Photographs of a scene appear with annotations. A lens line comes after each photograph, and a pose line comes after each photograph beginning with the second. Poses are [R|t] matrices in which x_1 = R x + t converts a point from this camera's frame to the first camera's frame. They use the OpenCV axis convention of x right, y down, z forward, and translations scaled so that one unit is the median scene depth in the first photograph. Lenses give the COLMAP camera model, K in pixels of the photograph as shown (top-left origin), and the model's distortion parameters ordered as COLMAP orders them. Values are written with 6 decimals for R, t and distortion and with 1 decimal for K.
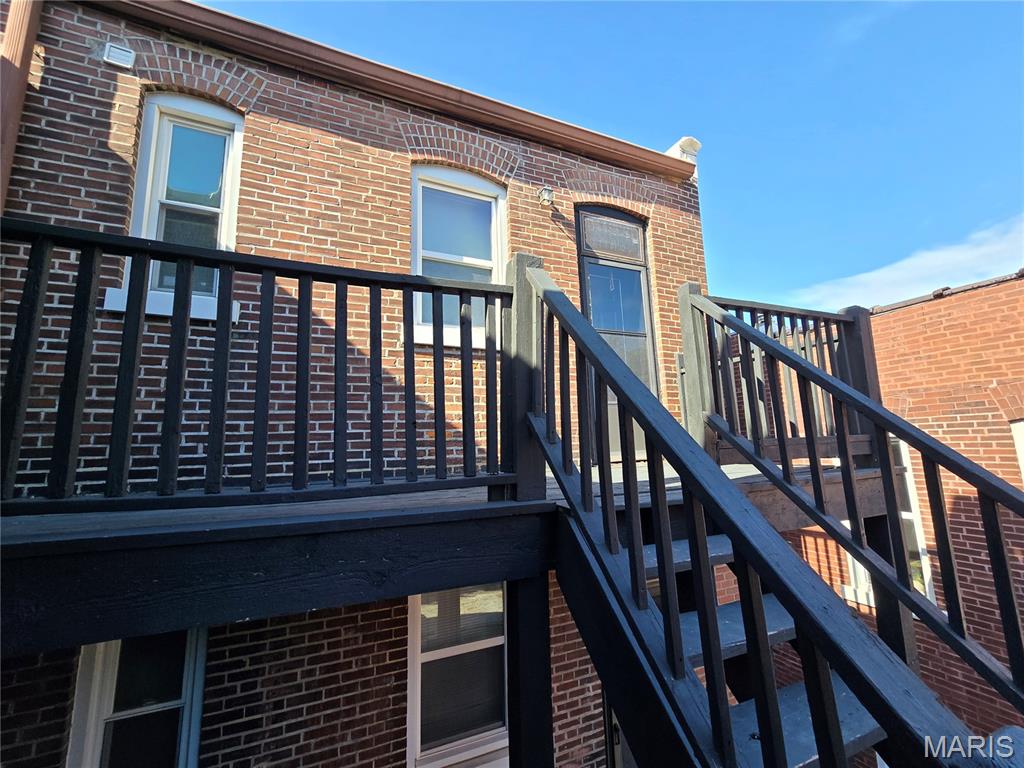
lens RADIAL K [[418.3, 0, 510.9], [0, 418.3, 382.7], [0, 0, 1]] dist [0.002008, 0.000051]
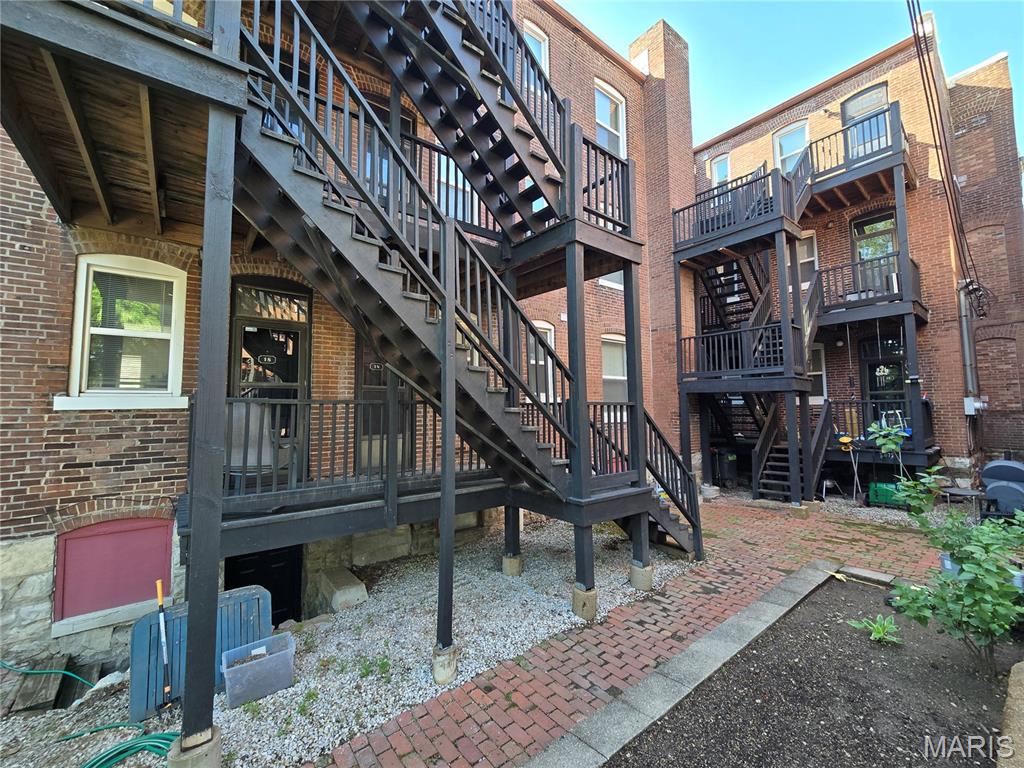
lens RADIAL K [[418.3, 0, 511.7], [0, 418.3, 382.6], [0, 0, 1]] dist [0.002008, 0.000051]
pose [[0.260114, -0.041987, -0.964665, 2.070916], [0.151994, 0.988379, -0.002036, 0.983196], [0.953540, -0.146094, 0.263473, -1.891531]]
